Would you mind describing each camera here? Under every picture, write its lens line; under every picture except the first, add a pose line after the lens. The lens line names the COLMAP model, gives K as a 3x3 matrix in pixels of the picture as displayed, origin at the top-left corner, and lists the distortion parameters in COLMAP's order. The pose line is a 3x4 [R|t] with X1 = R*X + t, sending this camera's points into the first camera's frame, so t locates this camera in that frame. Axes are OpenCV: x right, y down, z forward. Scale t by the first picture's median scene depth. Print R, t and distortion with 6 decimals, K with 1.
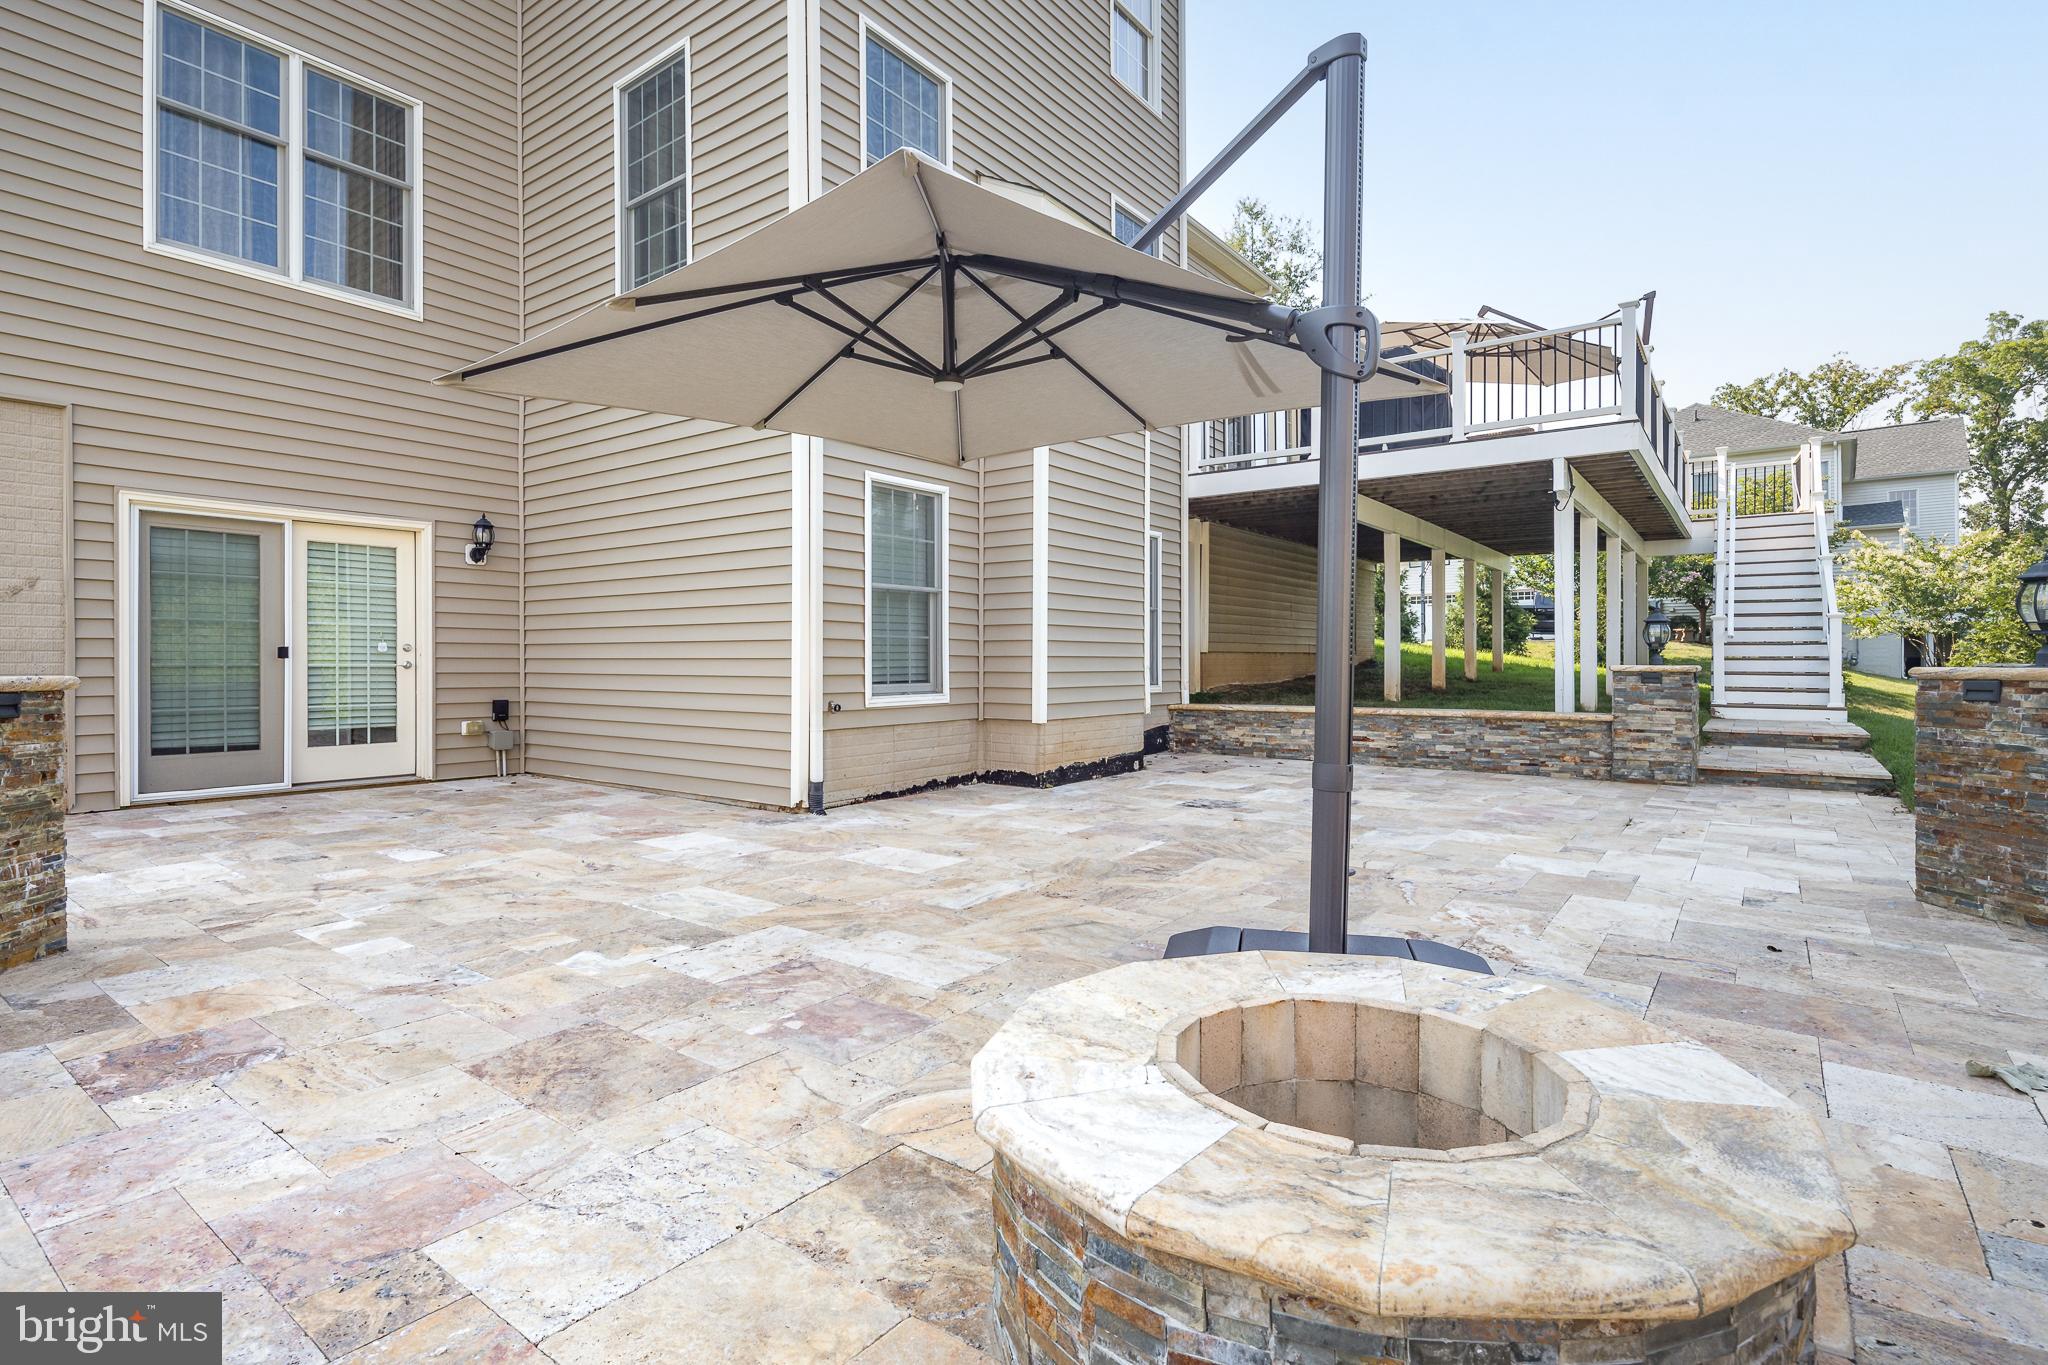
lens RADIAL K [[1002.8, 0, 1013.1], [0, 1002.8, 677.7], [0, 0, 1]] dist [0.009446, -0.006347]
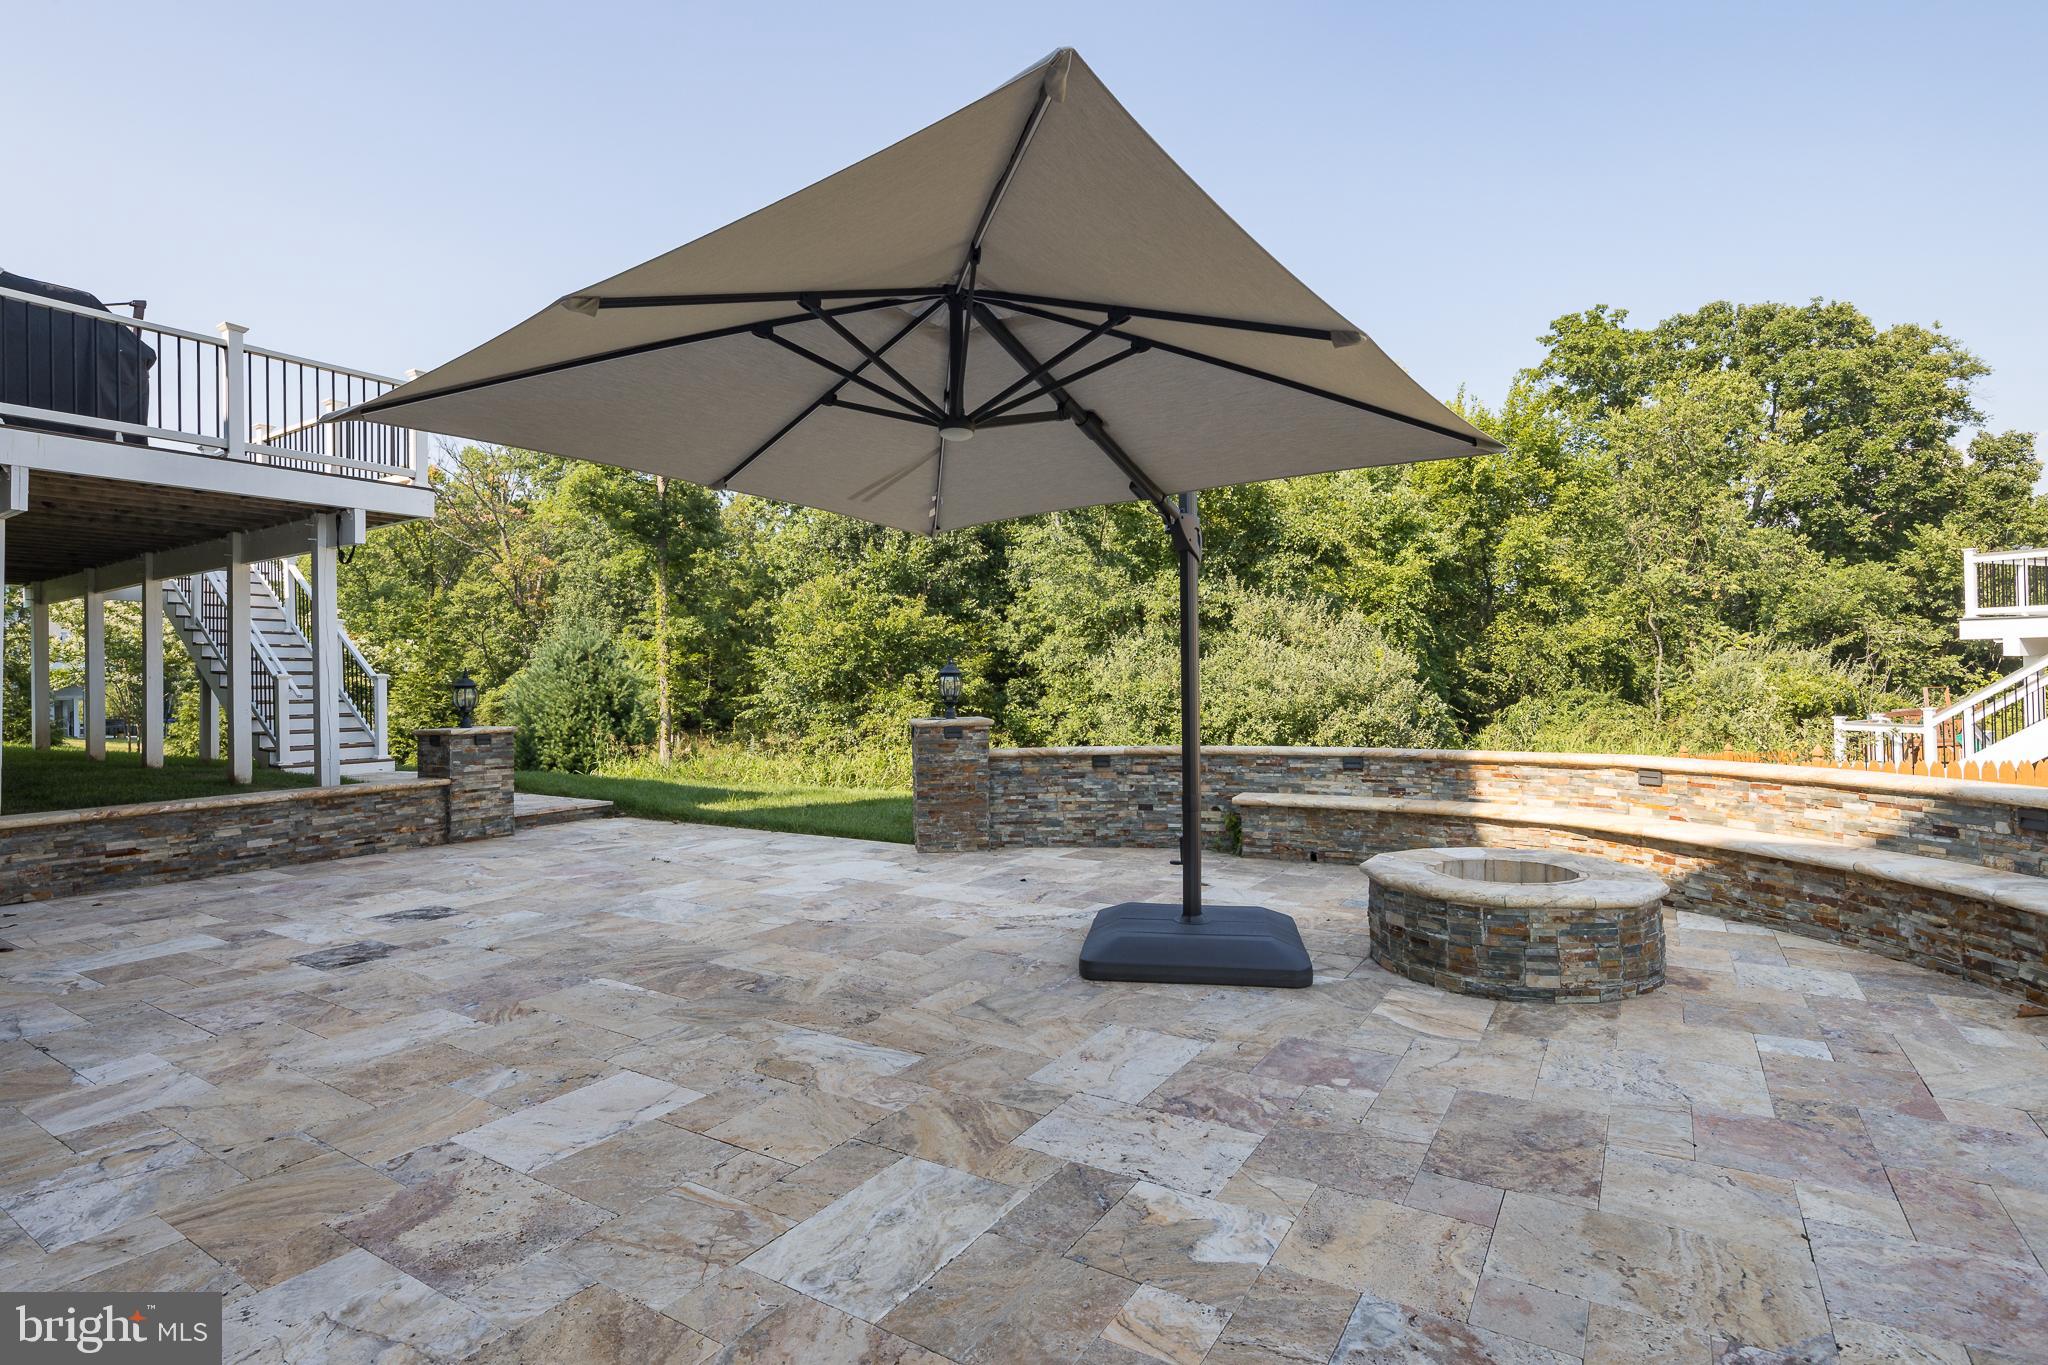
lens RADIAL K [[1002.8, 0, 1023.5], [0, 1002.8, 668.9], [0, 0, 1]] dist [0.009446, -0.006347]
pose [[-0.090611, 0.015899, 0.995759, -1.112494], [0.037691, 0.999211, -0.012524, -0.092420], [-0.995173, 0.036396, -0.091139, 1.231111]]
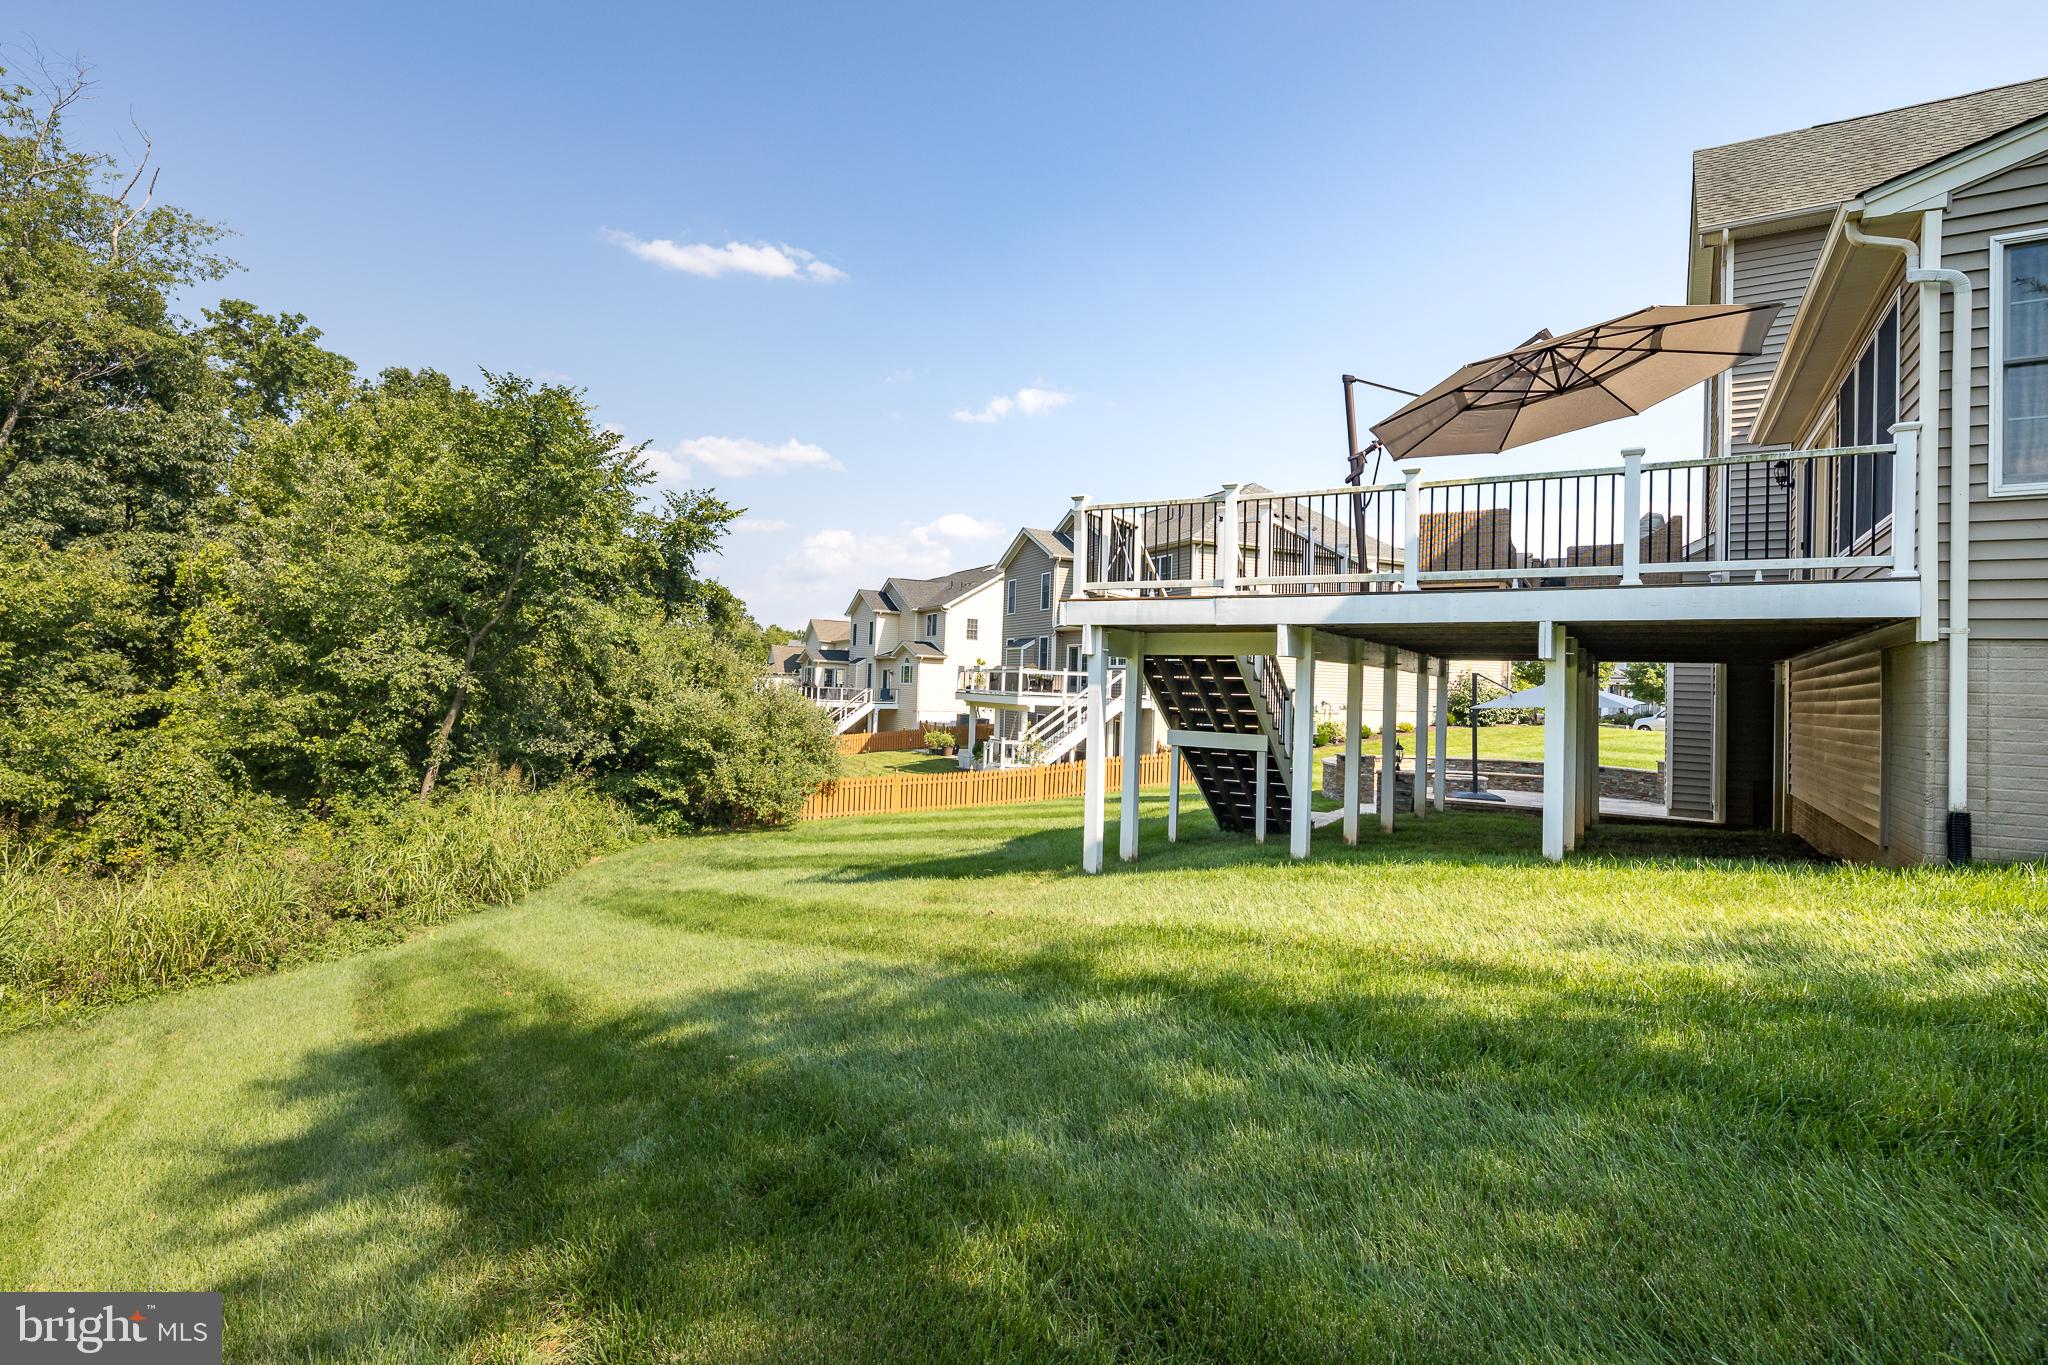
lens RADIAL K [[1002.8, 0, 1016.9], [0, 1002.8, 672.0], [0, 0, 1]] dist [0.009446, -0.006347]
pose [[-0.995378, -0.030444, -0.091082, 4.108215], [-0.029810, 0.999521, -0.008309, -0.313326], [0.091292, -0.005556, -0.995809, 7.428055]]
